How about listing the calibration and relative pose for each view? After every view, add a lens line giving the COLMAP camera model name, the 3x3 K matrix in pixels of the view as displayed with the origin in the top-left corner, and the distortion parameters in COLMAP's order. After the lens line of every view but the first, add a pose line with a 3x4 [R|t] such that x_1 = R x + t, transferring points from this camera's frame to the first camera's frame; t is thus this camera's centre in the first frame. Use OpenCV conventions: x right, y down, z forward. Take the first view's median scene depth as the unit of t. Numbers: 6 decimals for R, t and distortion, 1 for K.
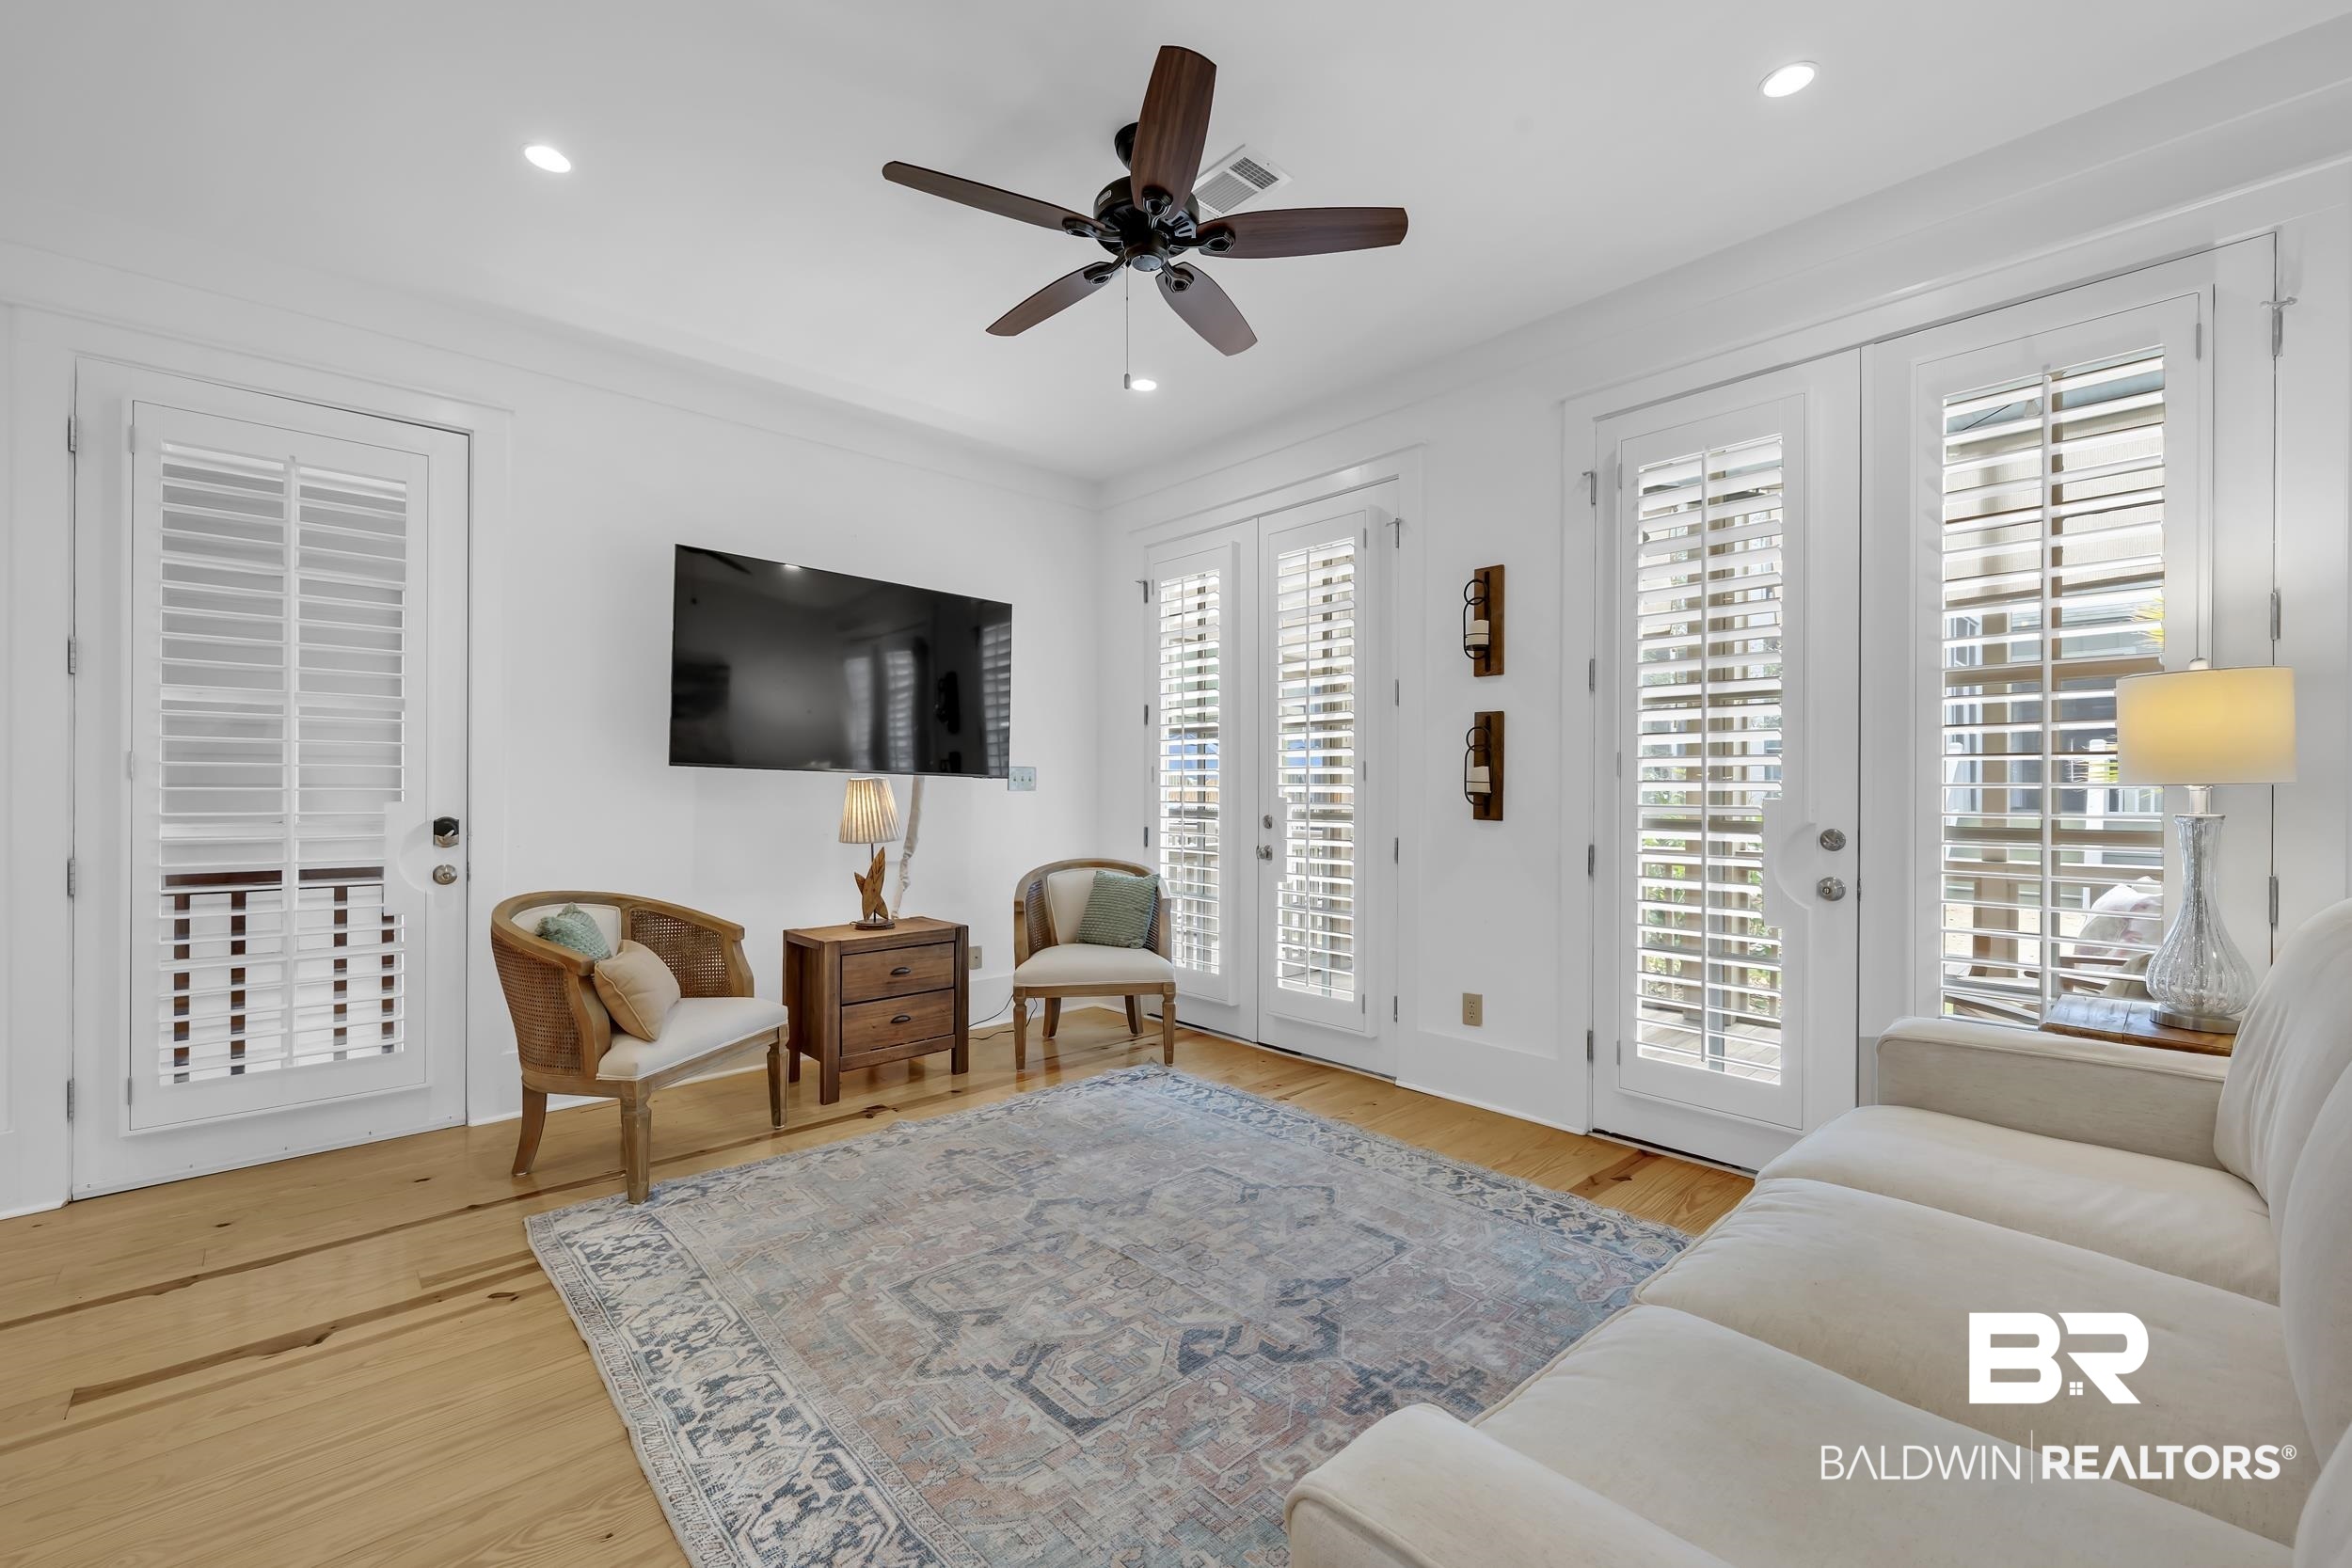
lens RADIAL K [[959.5, 0, 1179.9], [0, 959.5, 784.8], [0, 0, 1]] dist [-0.002265, 0.000122]
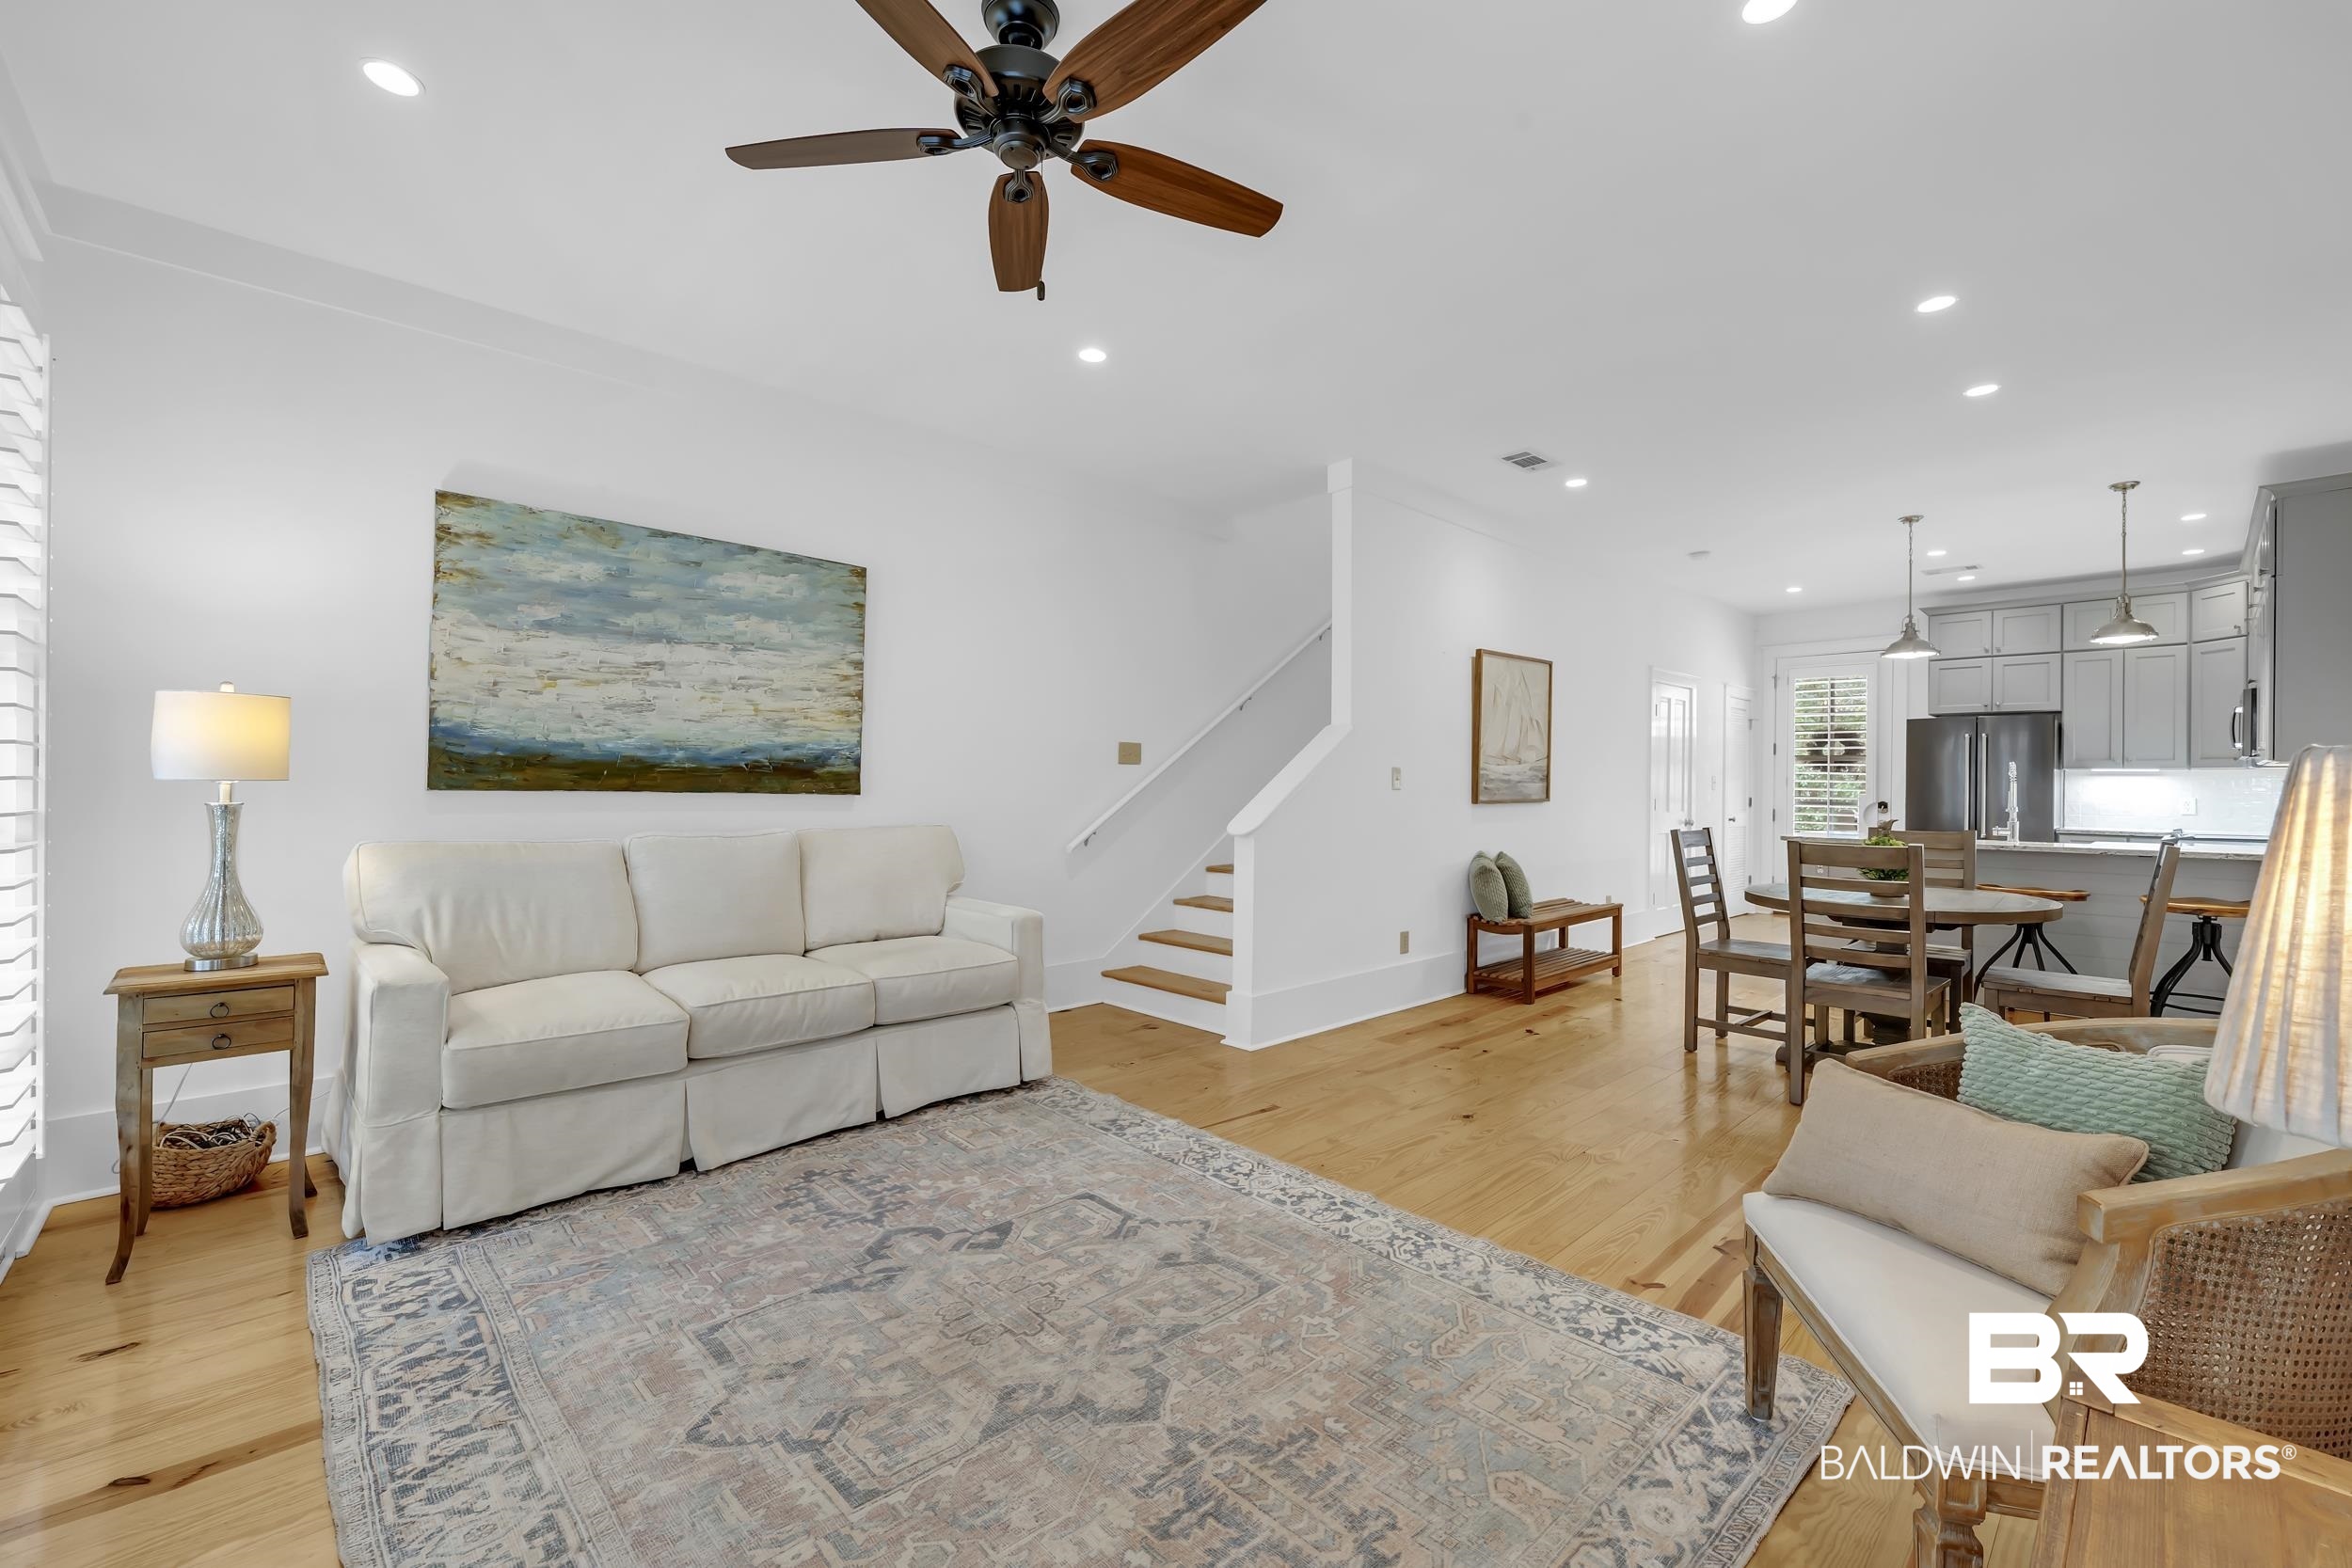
lens RADIAL K [[959.5, 0, 1188.8], [0, 959.5, 784.7], [0, 0, 1]] dist [-0.002265, 0.000122]
pose [[-0.999795, -0.006543, -0.019163, -0.170080], [-0.006493, 0.999975, -0.002682, 0.001180], [0.019181, -0.002557, -0.999813, 1.844003]]
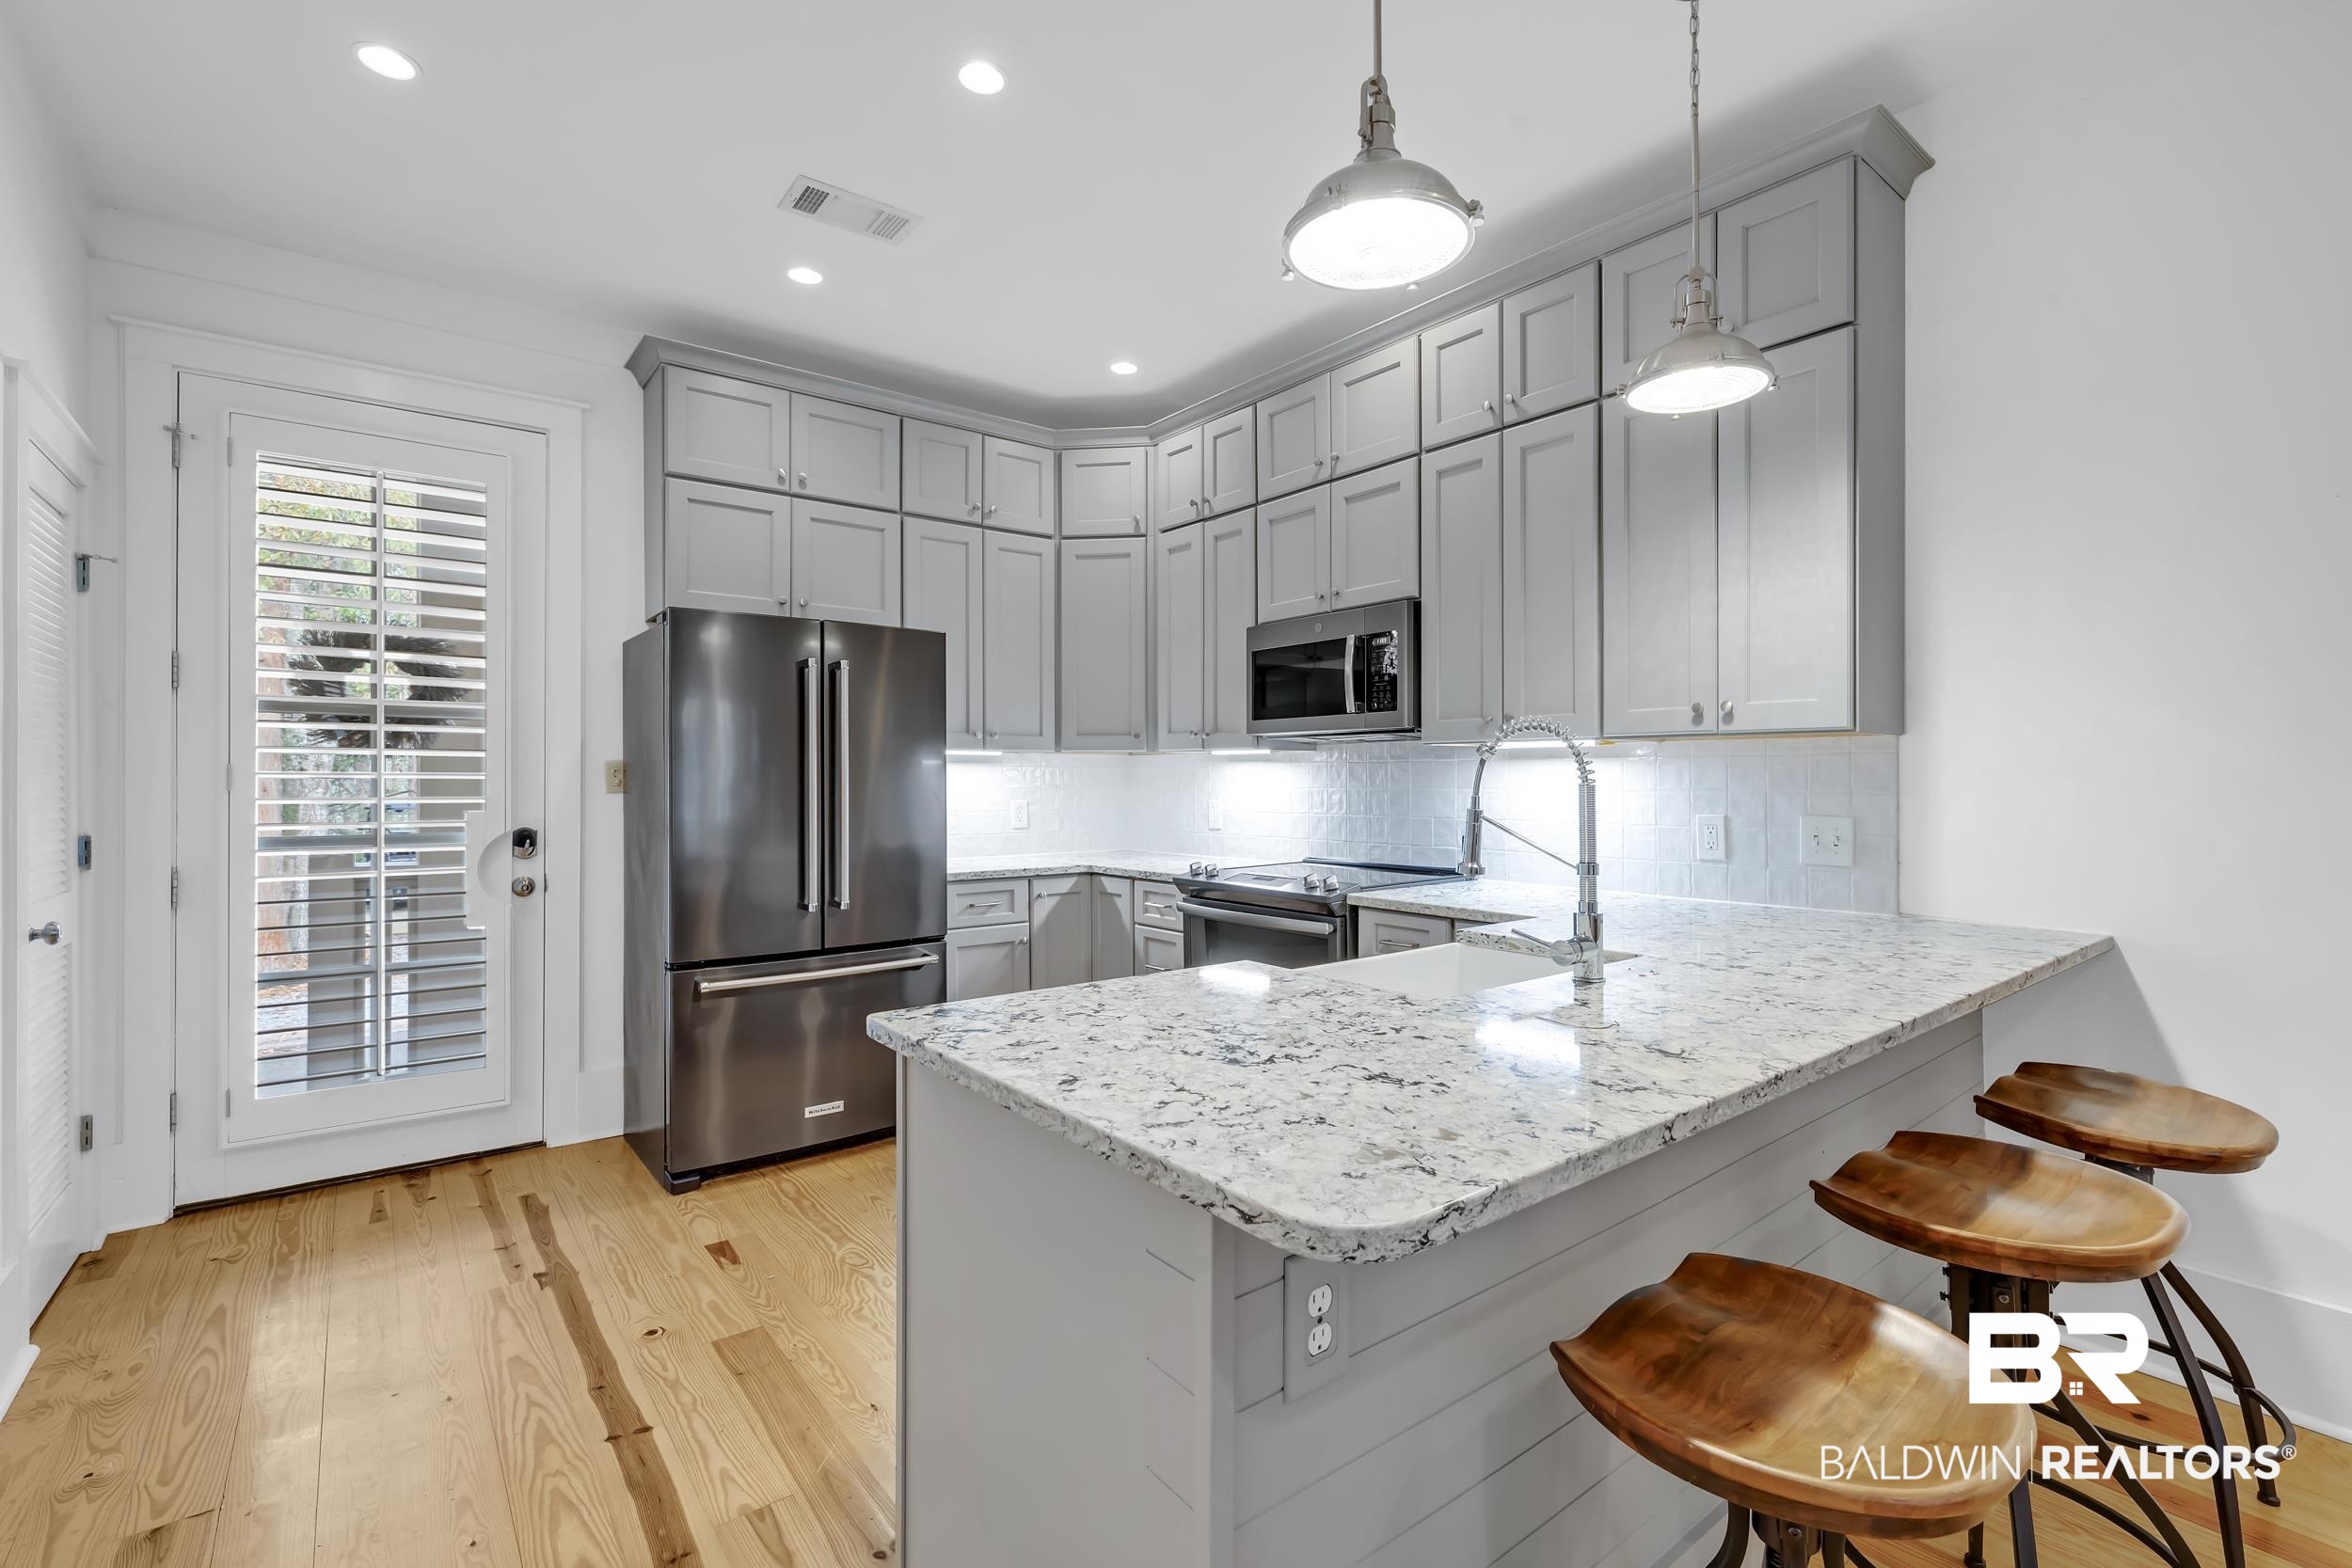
lens RADIAL K [[1043.4, 0, 1181.8], [0, 1043.4, 777.9], [0, 0, 1]] dist [-0.001270, 0.001906]
pose [[-0.071680, 0.000670, -0.997427, -1.389127], [0.006255, 0.999980, 0.000222, -0.028785], [0.997408, -0.006223, -0.071683, -0.585581]]
